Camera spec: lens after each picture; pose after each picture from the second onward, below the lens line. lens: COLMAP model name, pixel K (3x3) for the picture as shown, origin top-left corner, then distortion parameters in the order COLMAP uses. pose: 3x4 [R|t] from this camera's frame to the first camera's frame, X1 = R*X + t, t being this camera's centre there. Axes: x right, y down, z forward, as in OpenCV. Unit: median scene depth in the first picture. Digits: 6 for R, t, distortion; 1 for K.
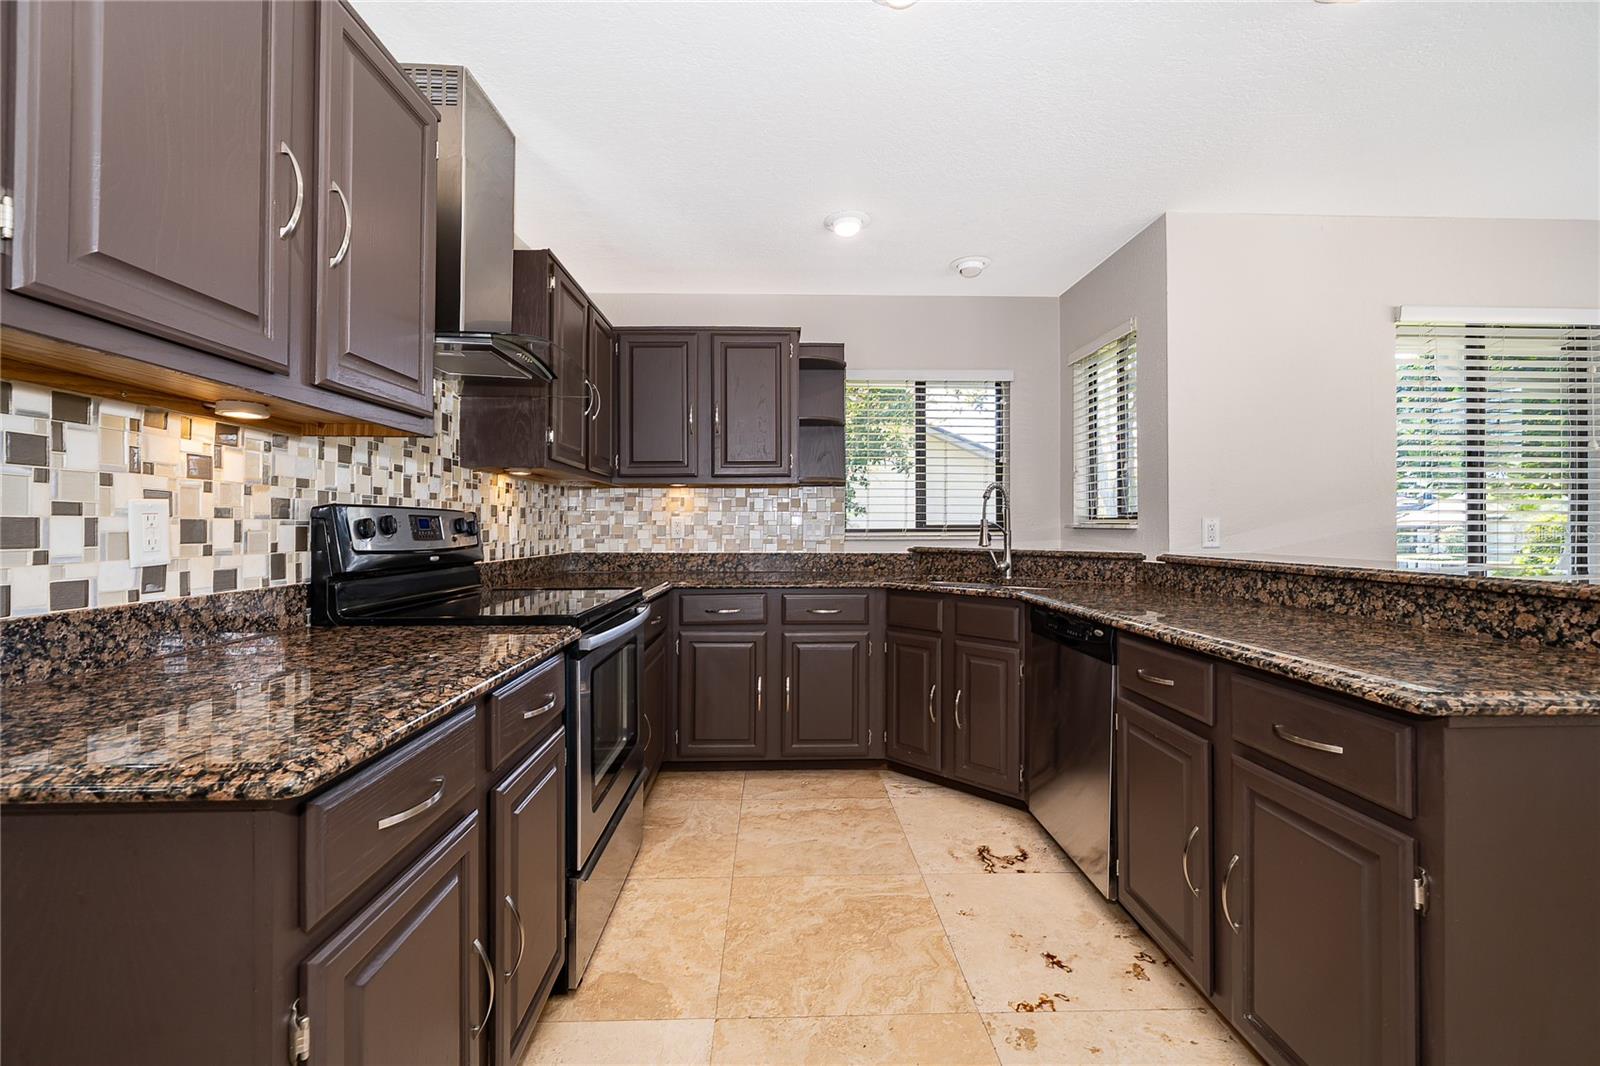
lens RADIAL K [[665.1, 0, 795.3], [0, 665.1, 524.4], [0, 0, 1]] dist [0.000543, -0.000096]
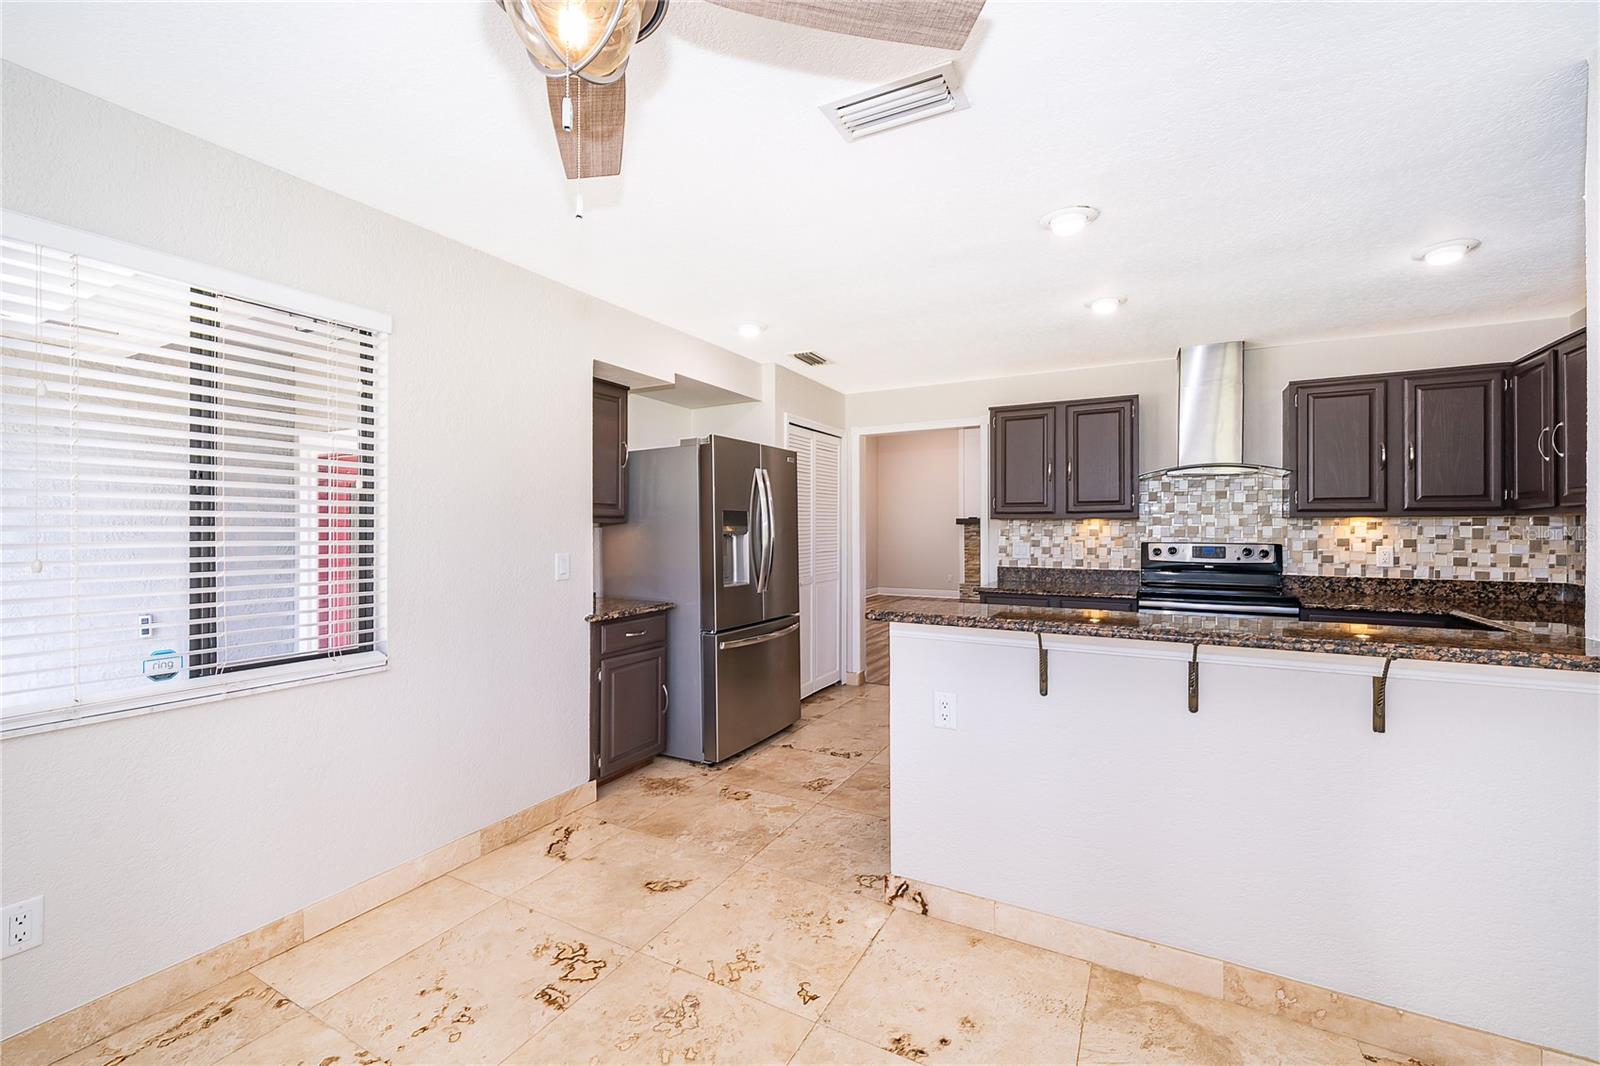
lens RADIAL K [[665.1, 0, 795.3], [0, 665.1, 524.4], [0, 0, 1]] dist [0.000543, -0.000096]
pose [[-0.514905, -0.002995, -0.857242, 1.451539], [0.004808, 0.999968, -0.006381, -0.057162], [0.857234, -0.007407, -0.514874, 0.710122]]
